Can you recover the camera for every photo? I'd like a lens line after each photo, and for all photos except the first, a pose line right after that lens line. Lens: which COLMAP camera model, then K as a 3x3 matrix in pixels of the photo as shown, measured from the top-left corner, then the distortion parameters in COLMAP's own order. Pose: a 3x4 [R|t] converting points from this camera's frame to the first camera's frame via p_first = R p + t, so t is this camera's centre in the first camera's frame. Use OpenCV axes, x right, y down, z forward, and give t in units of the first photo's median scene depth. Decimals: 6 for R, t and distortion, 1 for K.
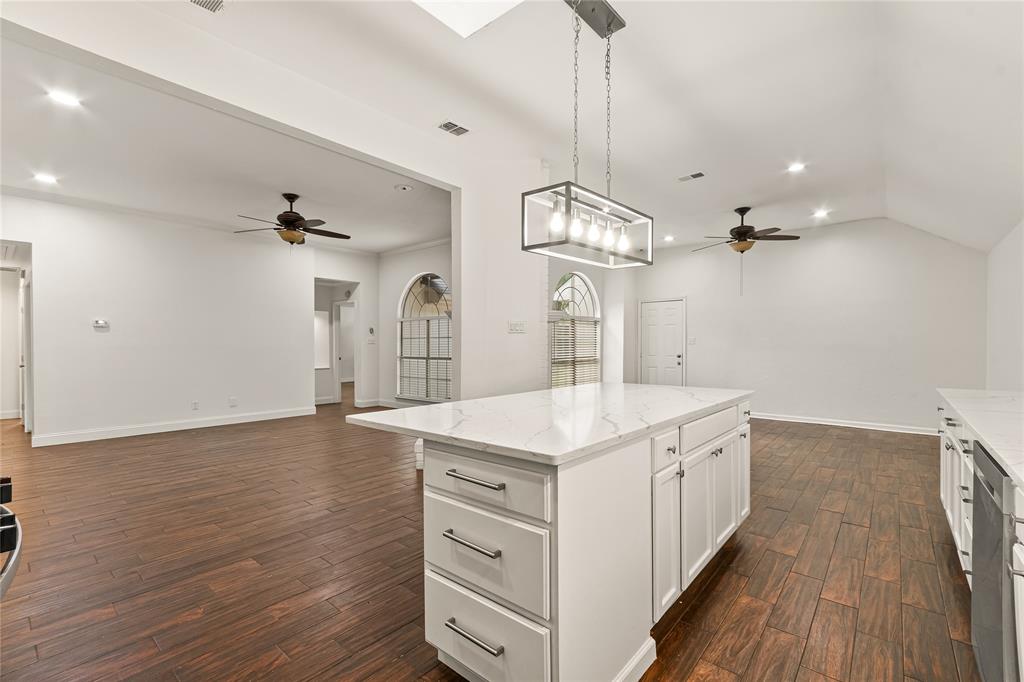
lens RADIAL K [[451.1, 0, 515.4], [0, 451.1, 346.3], [0, 0, 1]] dist [0.004559, 0.000728]
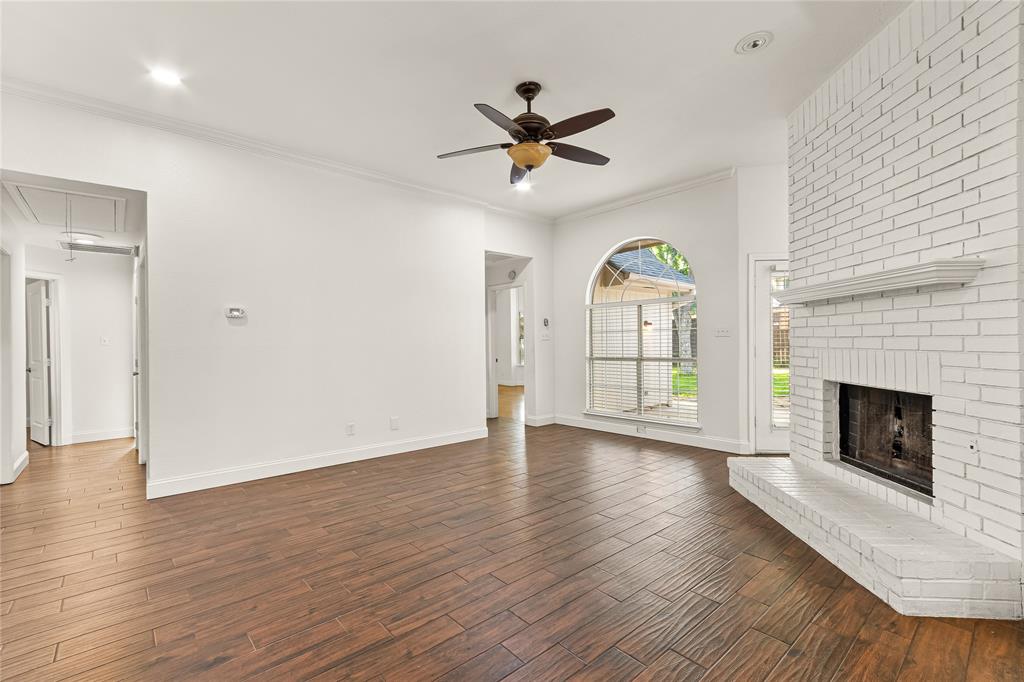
lens RADIAL K [[451.1, 0, 512.1], [0, 451.1, 339.2], [0, 0, 1]] dist [0.004559, 0.000728]
pose [[0.990464, -0.012311, -0.137221, -0.305235], [0.010437, 0.999842, -0.014367, 0.003236], [0.137376, 0.012798, 0.990436, 0.285726]]
